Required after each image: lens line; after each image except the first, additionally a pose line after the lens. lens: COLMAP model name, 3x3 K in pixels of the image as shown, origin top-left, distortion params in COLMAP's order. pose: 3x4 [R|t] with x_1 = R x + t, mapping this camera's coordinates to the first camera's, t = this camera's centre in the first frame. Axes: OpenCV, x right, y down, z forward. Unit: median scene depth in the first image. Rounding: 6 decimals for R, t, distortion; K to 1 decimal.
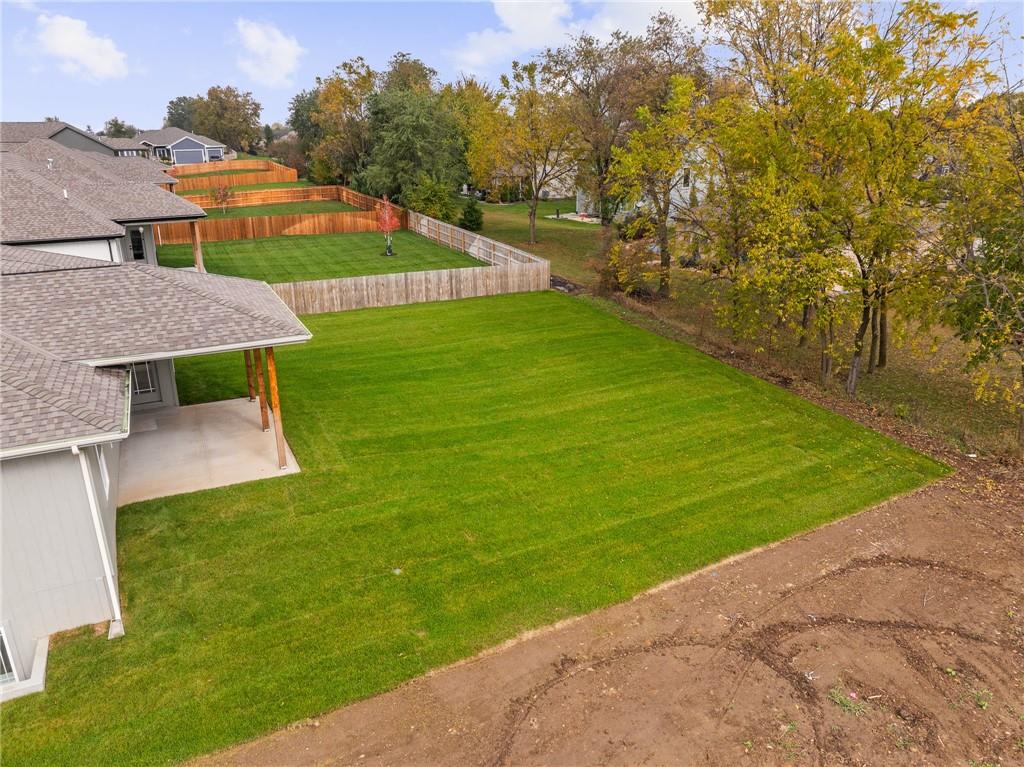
lens RADIAL K [[724.5, 0, 515.9], [0, 724.5, 378.1], [0, 0, 1]] dist [-0.043194, 0.013894]
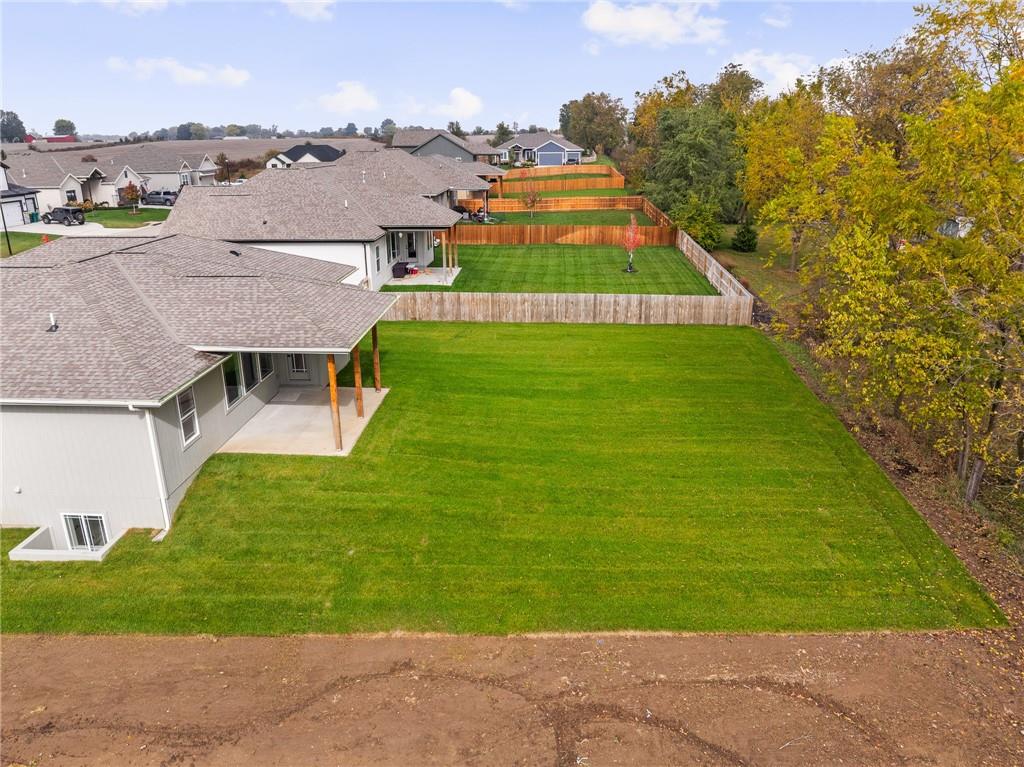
lens RADIAL K [[724.5, 0, 511.2], [0, 724.5, 376.3], [0, 0, 1]] dist [-0.043194, 0.013894]
pose [[0.870176, 0.155579, -0.467536, 0.450785], [-0.156133, 0.987011, 0.037846, -0.085758], [0.467351, 0.040065, 0.883164, 0.031685]]
